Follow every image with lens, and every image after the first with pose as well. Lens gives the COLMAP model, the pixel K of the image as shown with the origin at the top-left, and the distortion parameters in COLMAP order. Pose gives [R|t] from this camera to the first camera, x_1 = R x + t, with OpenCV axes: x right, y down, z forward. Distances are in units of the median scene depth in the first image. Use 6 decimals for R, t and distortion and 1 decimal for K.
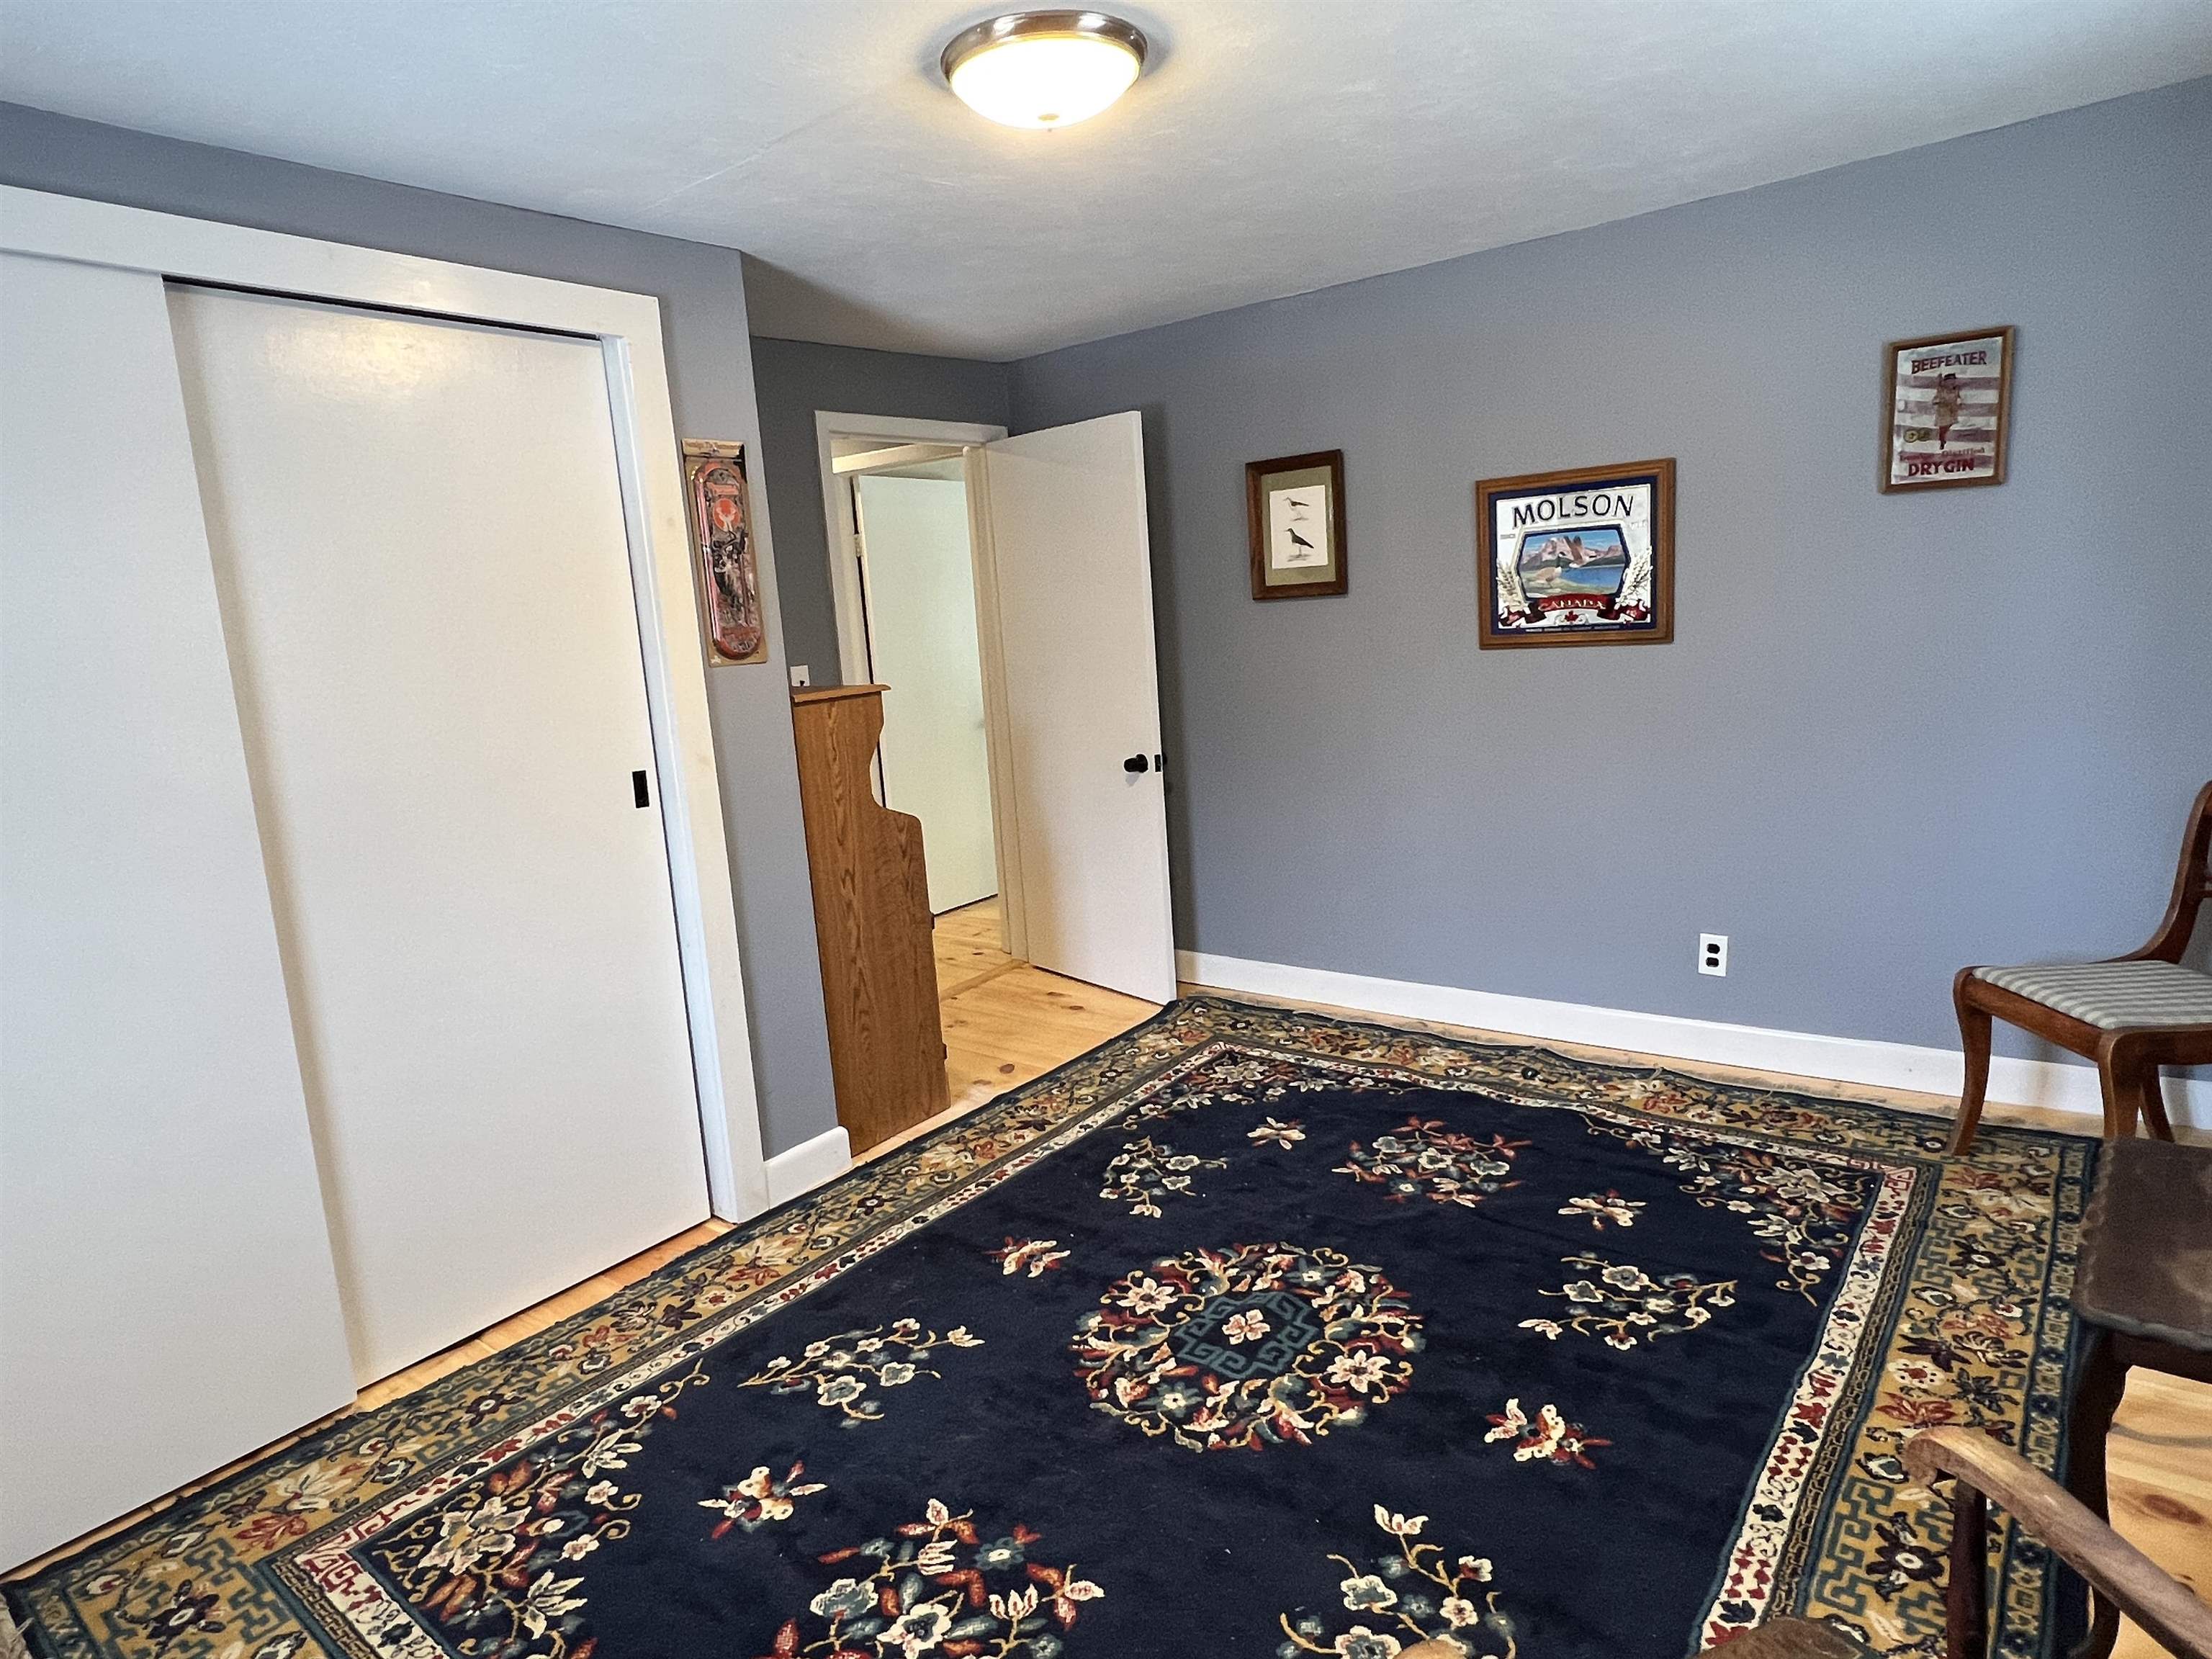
lens RADIAL K [[1263.1, 0, 1091.1], [0, 1263.1, 828.7], [0, 0, 1]] dist [0.000096, -0.003376]
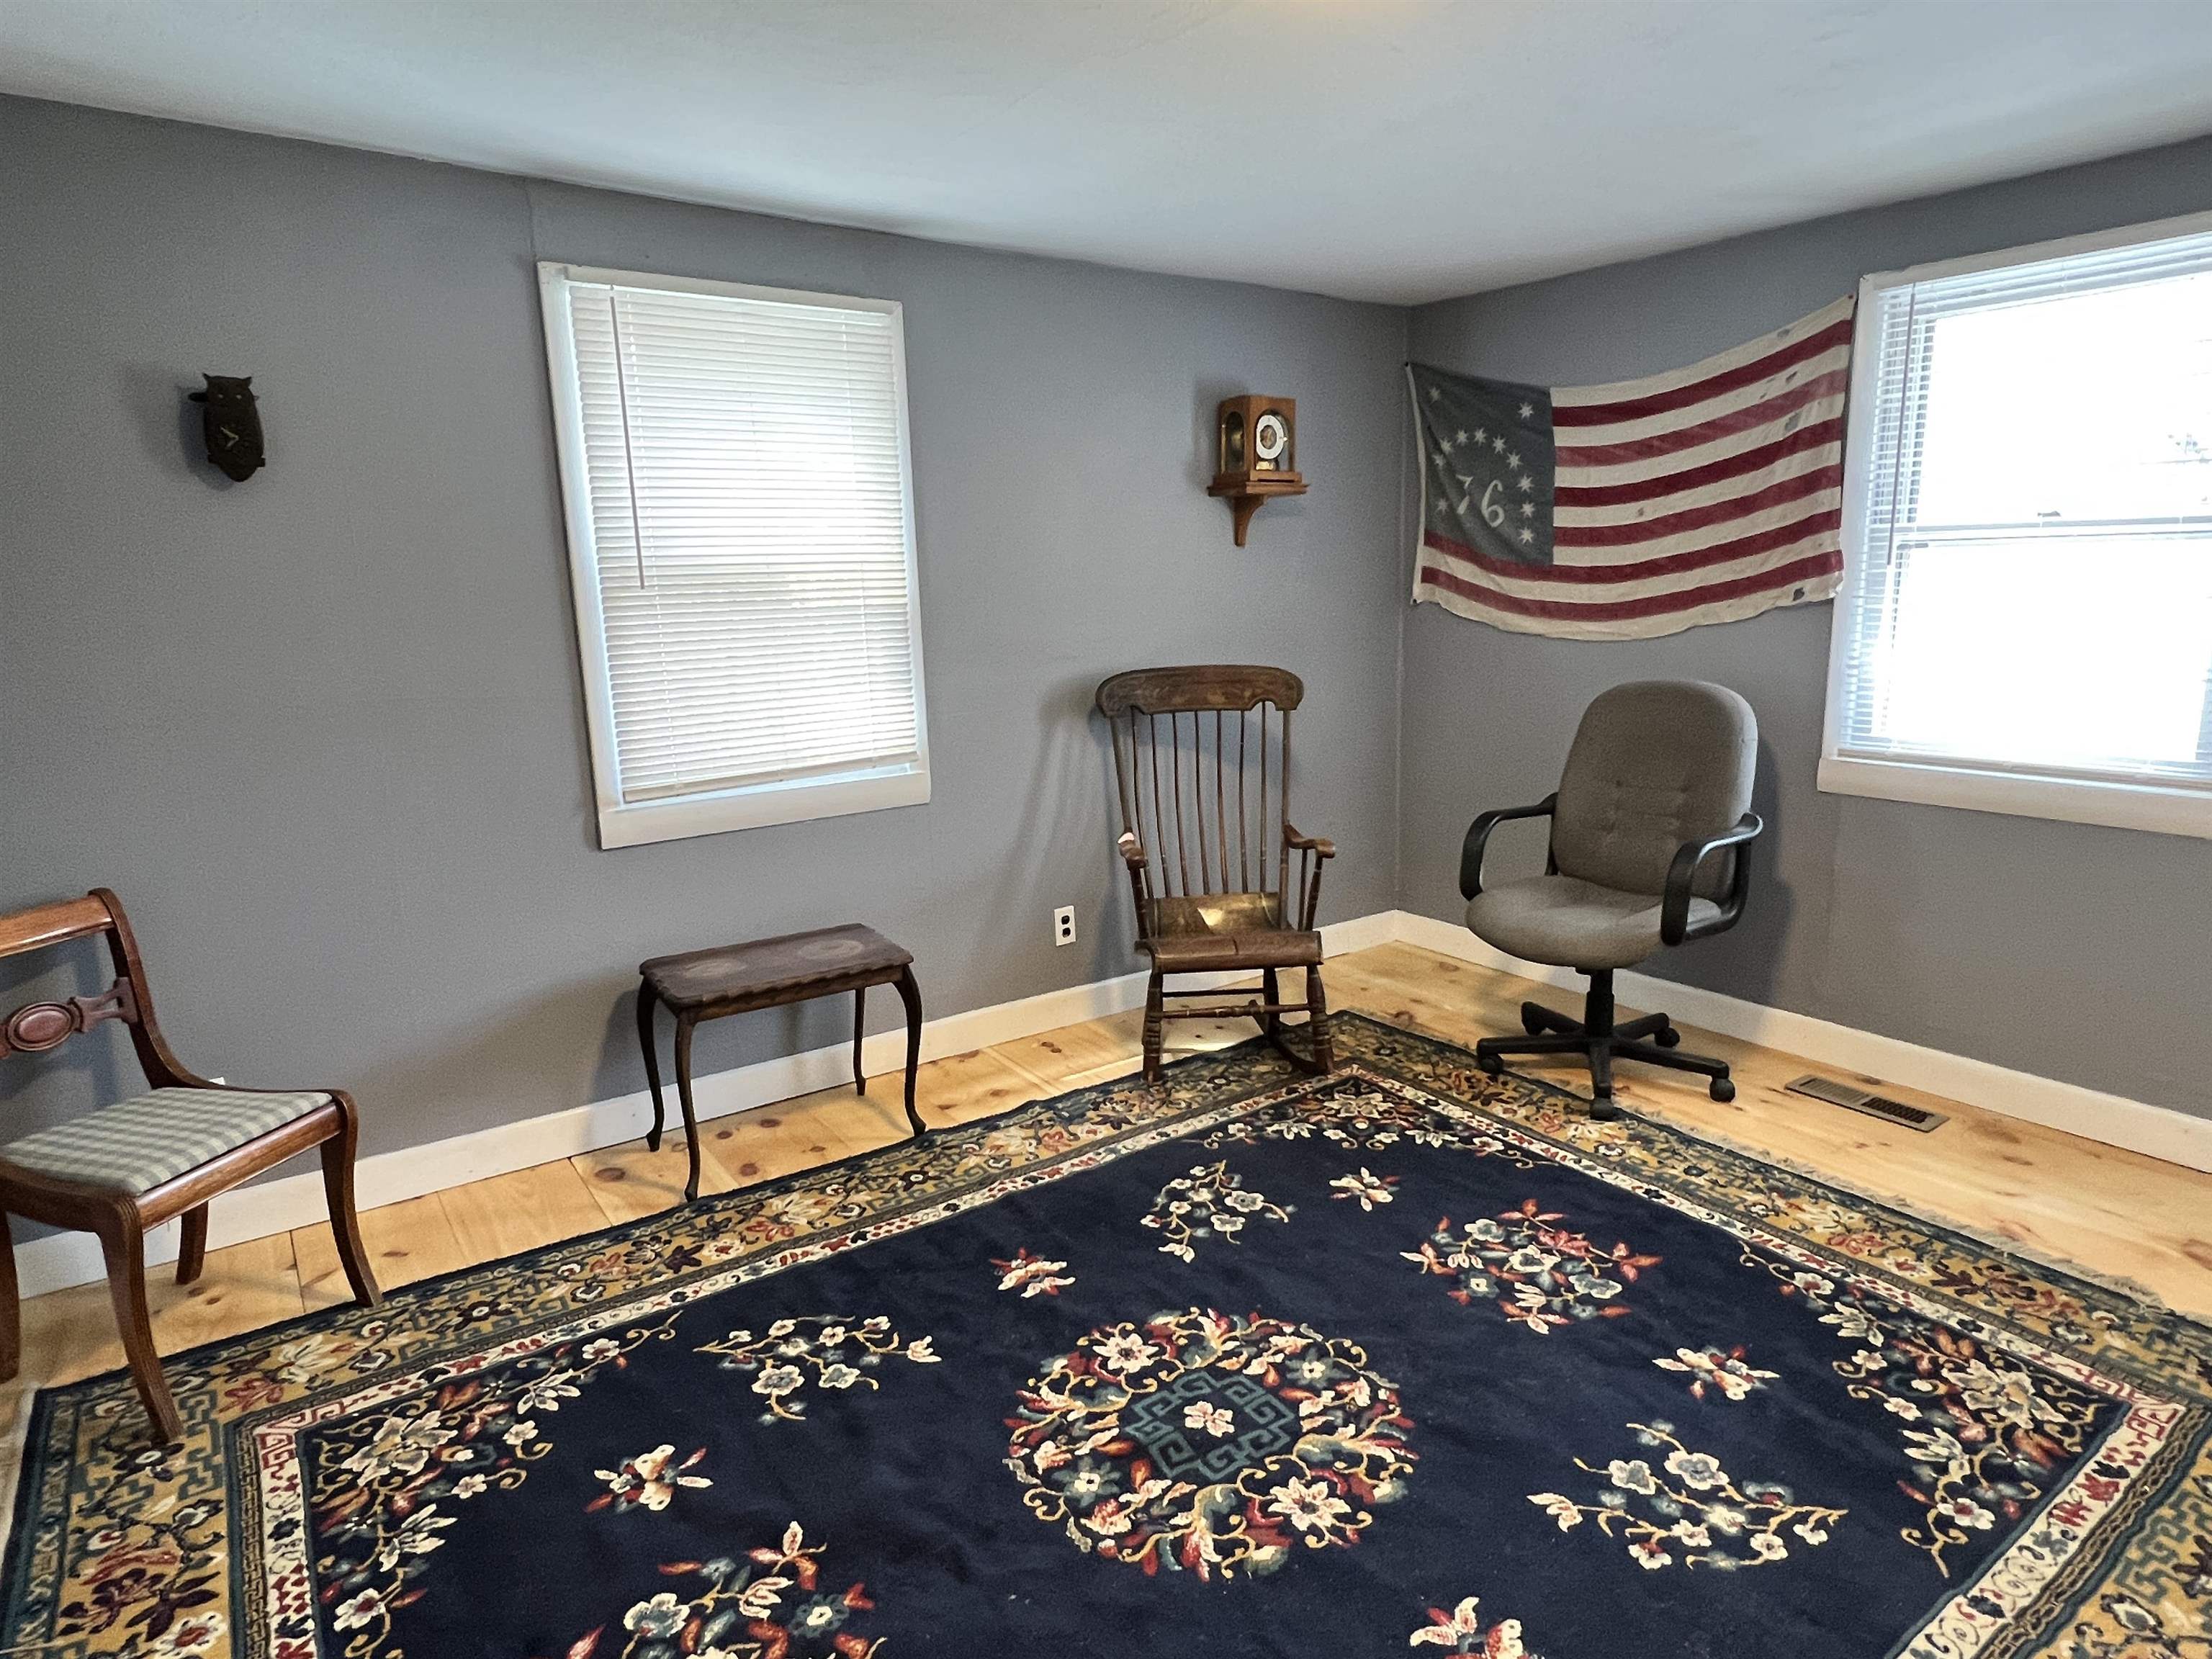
lens RADIAL K [[1263.1, 0, 1091.1], [0, 1263.1, 828.7], [0, 0, 1]] dist [0.000096, -0.003376]
pose [[-0.954244, 0.037161, 0.296709, -0.077628], [0.142433, 0.928941, 0.341732, -0.308364], [-0.262927, 0.368357, -0.891730, 1.718898]]
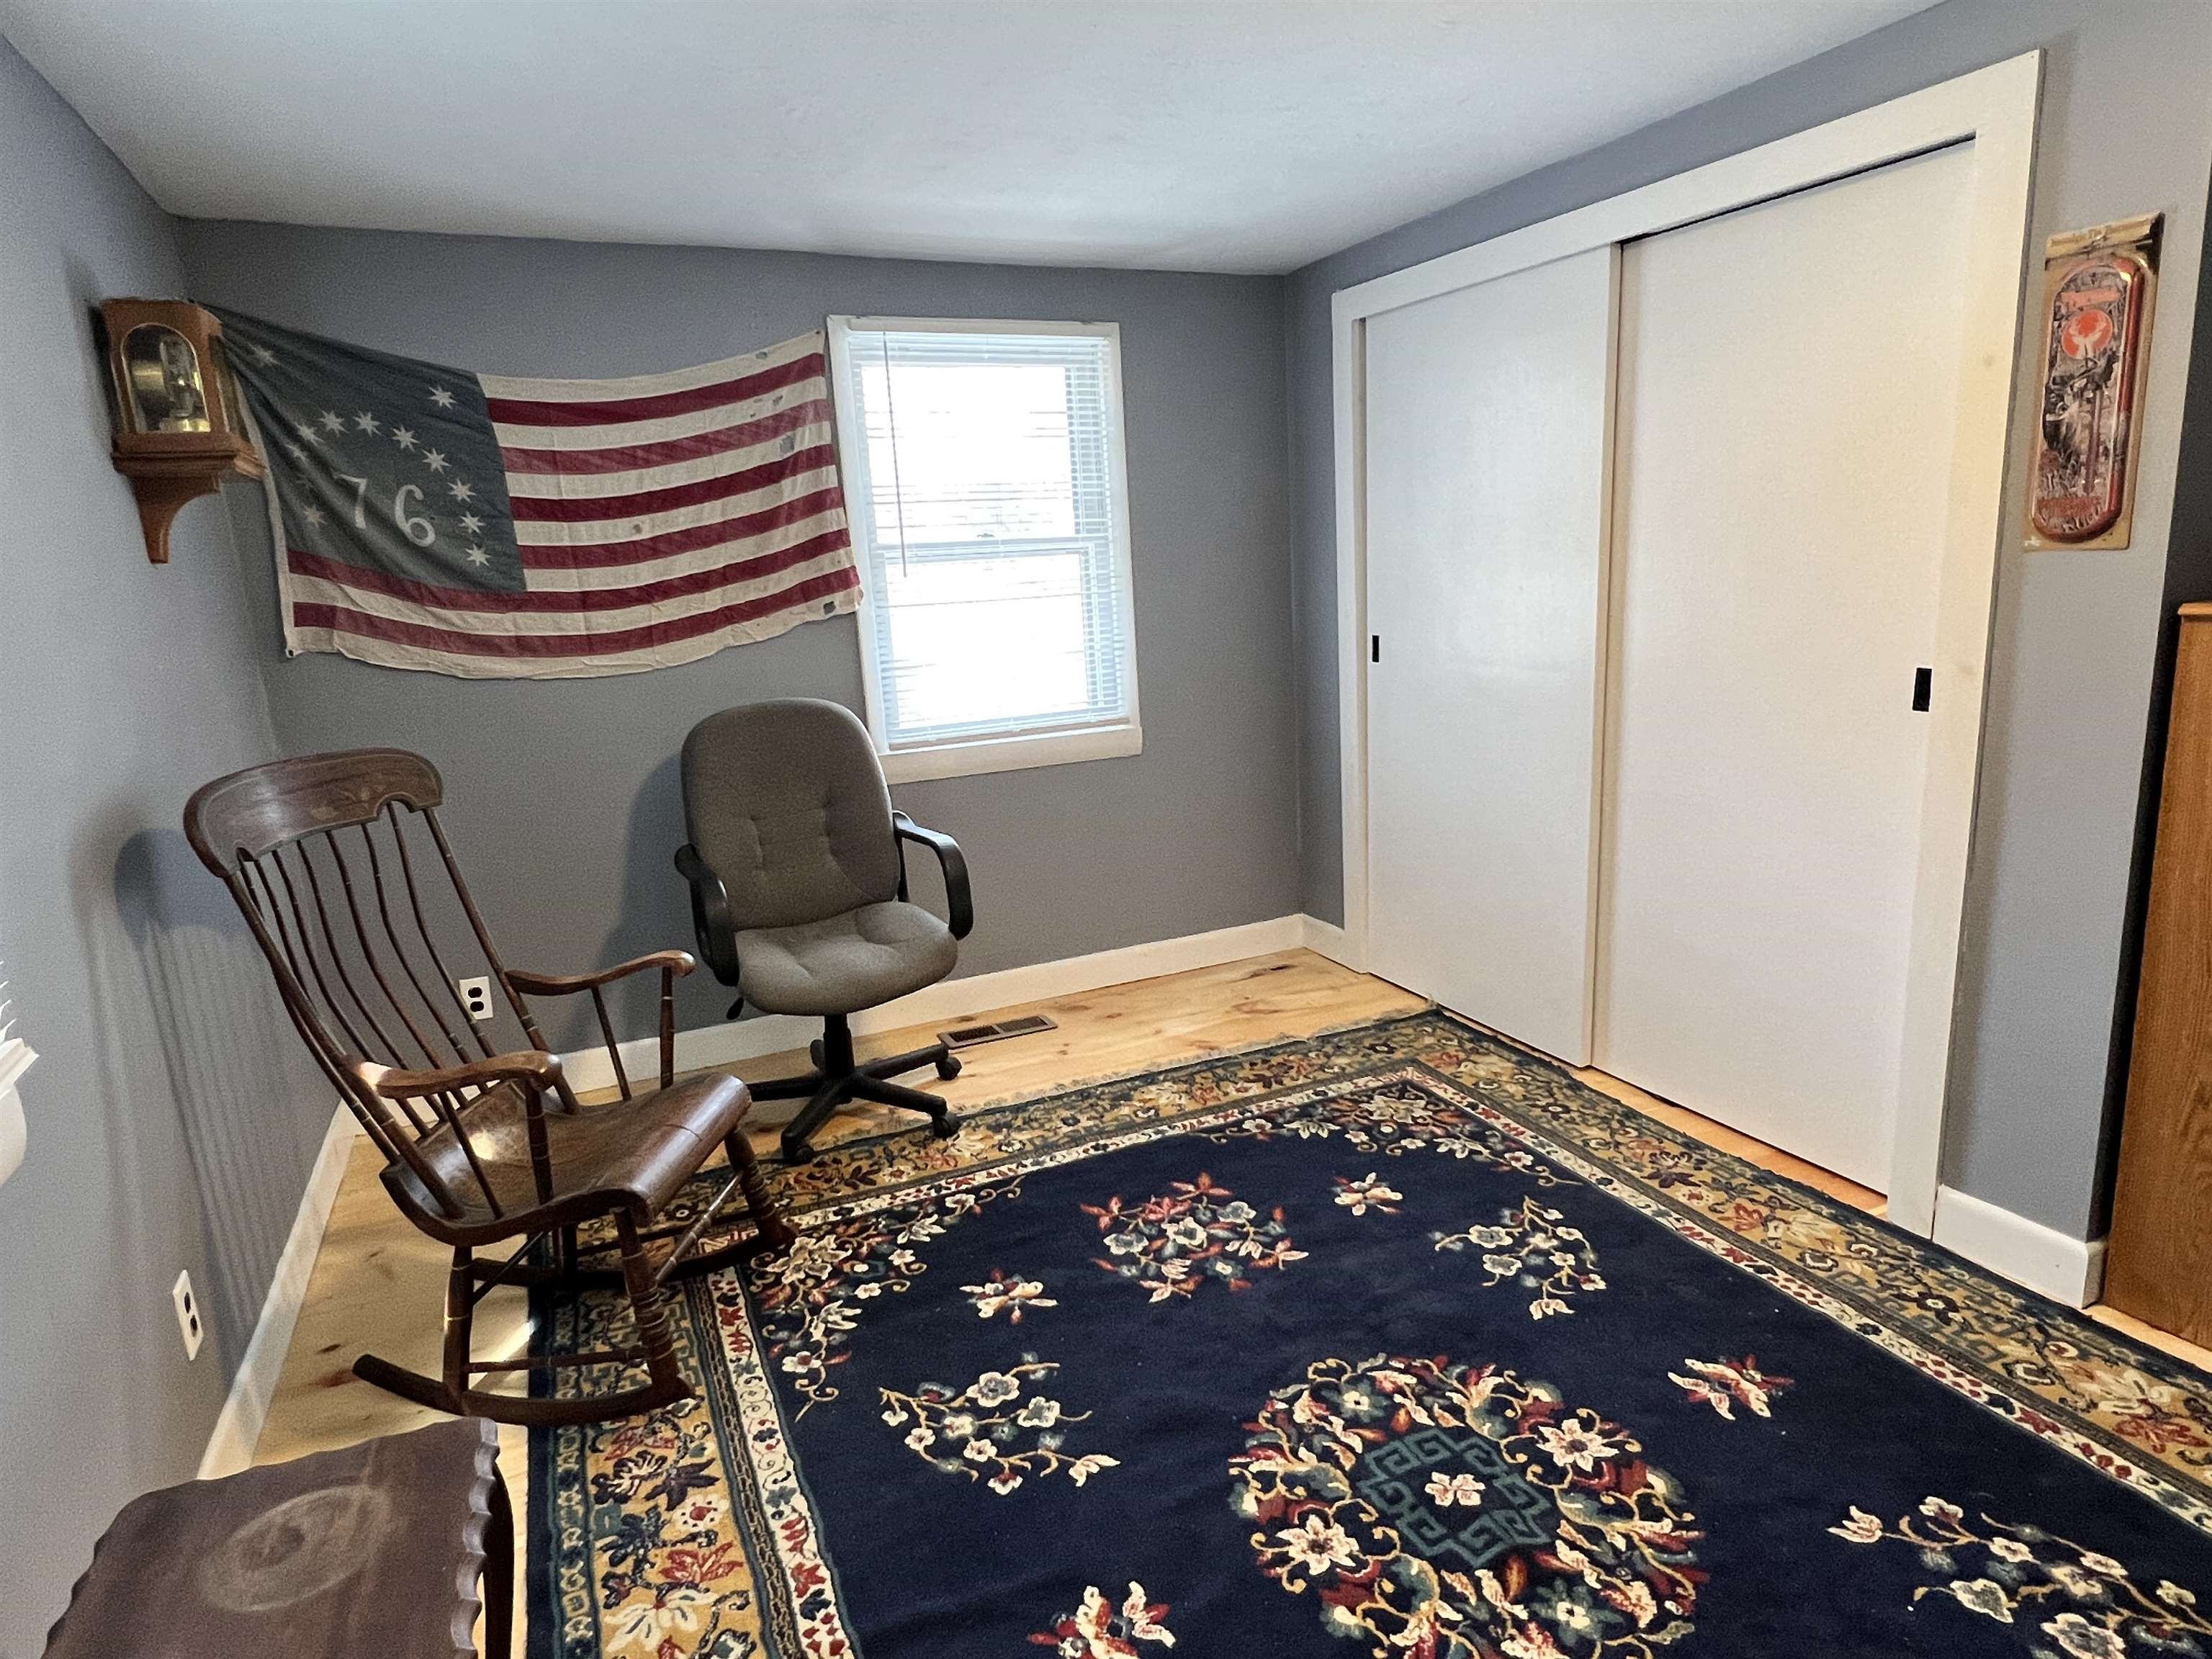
lens RADIAL K [[1263.1, 0, 1091.1], [0, 1263.1, 828.7], [0, 0, 1]] dist [0.000096, -0.003376]
pose [[-0.458338, 0.275479, -0.845008, 0.797369], [-0.068859, 0.936888, 0.342782, -0.242577], [0.886107, 0.215296, -0.410442, 1.074612]]
